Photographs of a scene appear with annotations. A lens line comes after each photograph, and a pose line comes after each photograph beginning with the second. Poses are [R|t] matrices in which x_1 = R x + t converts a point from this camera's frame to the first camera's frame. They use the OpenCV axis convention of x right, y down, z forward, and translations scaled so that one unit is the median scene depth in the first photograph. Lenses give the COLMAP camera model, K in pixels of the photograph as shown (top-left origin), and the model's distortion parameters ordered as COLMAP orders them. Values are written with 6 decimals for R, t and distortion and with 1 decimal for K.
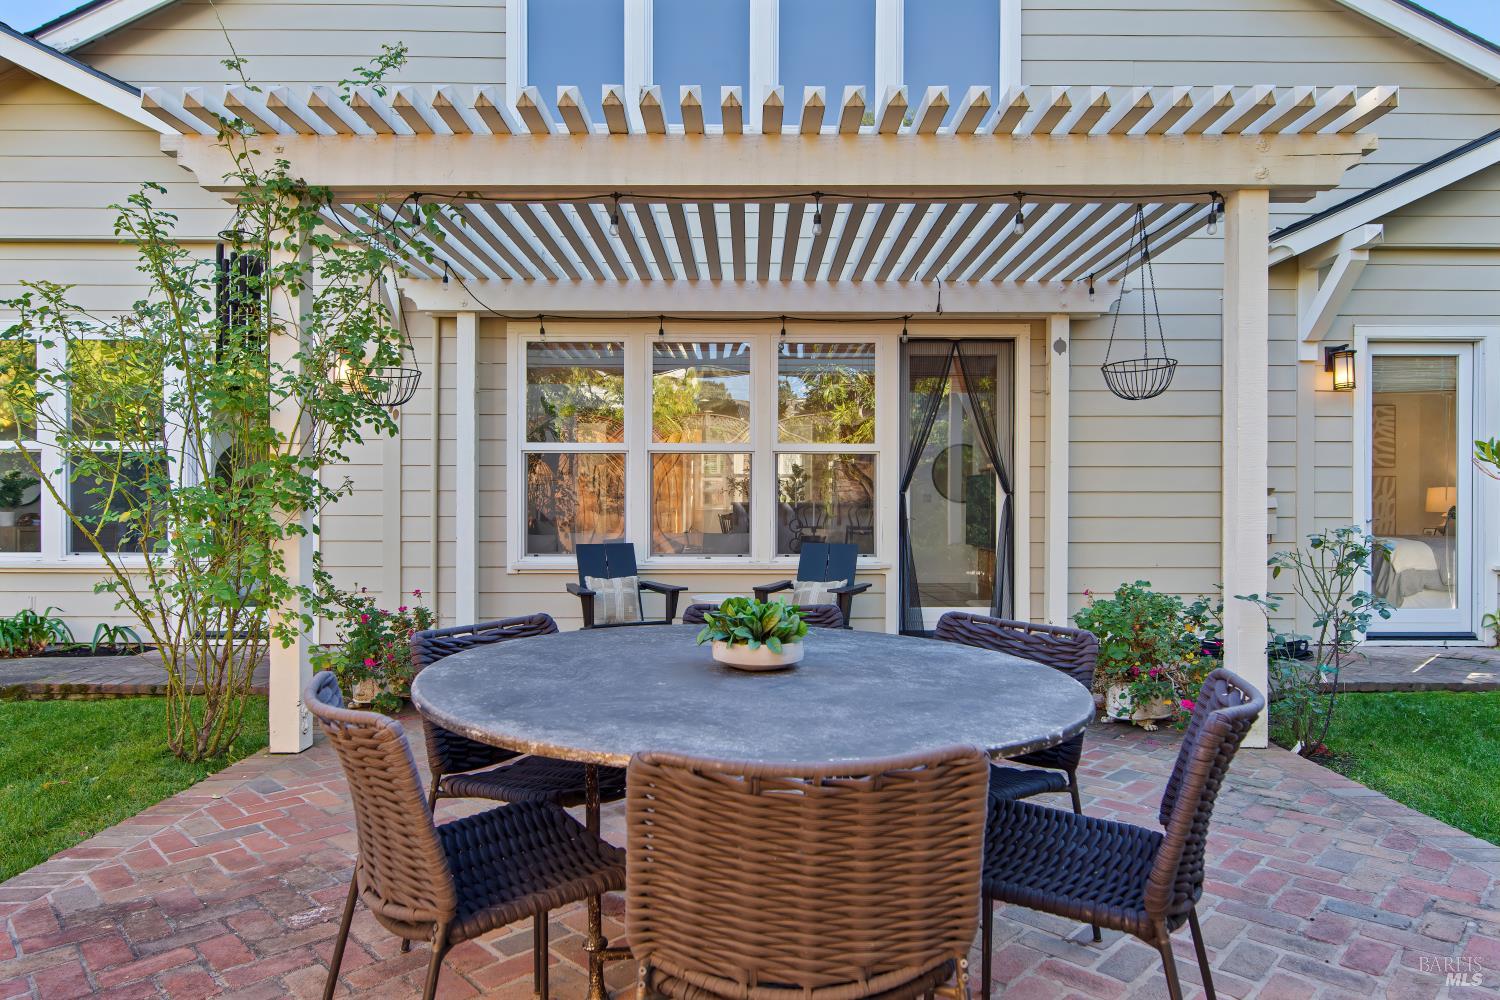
lens RADIAL K [[924.2, 0, 750.0], [0, 924.2, 500.0], [0, 0, 1]] dist [-0.002058, -0.001508]
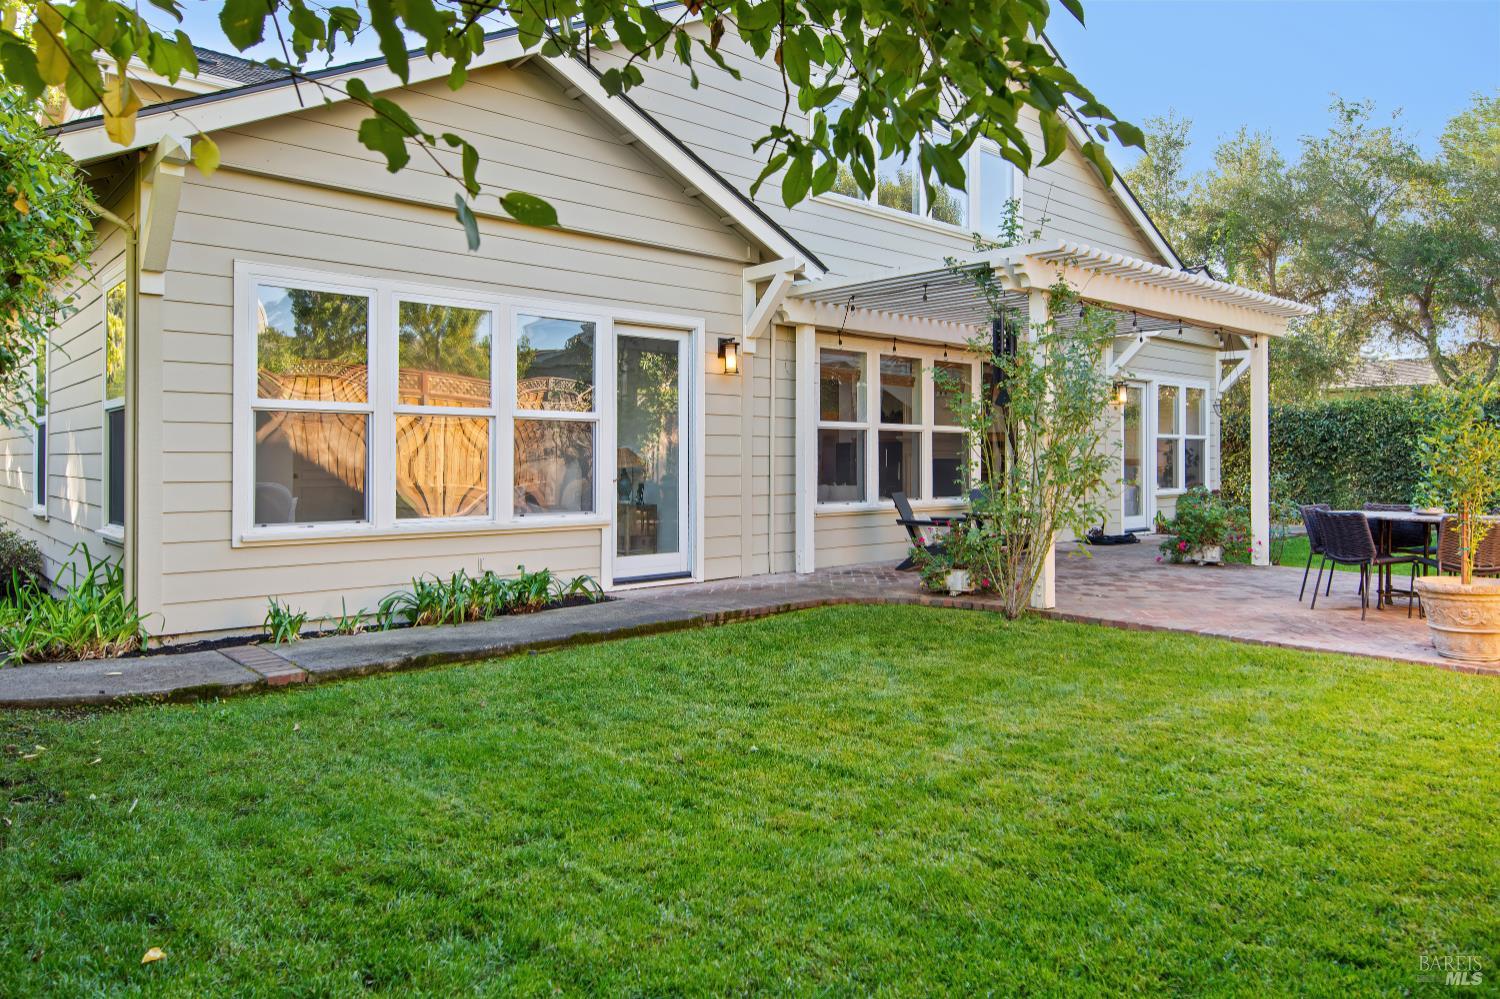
lens RADIAL K [[933.1, 0, 749.7], [0, 933.1, 512.7], [0, 0, 1]] dist [-0.001272, -0.000020]
pose [[0.767971, -0.037768, 0.639370, -1.211388], [0.002873, 0.998453, 0.055528, -0.004146], [-0.640478, -0.040807, 0.766891, -0.004408]]
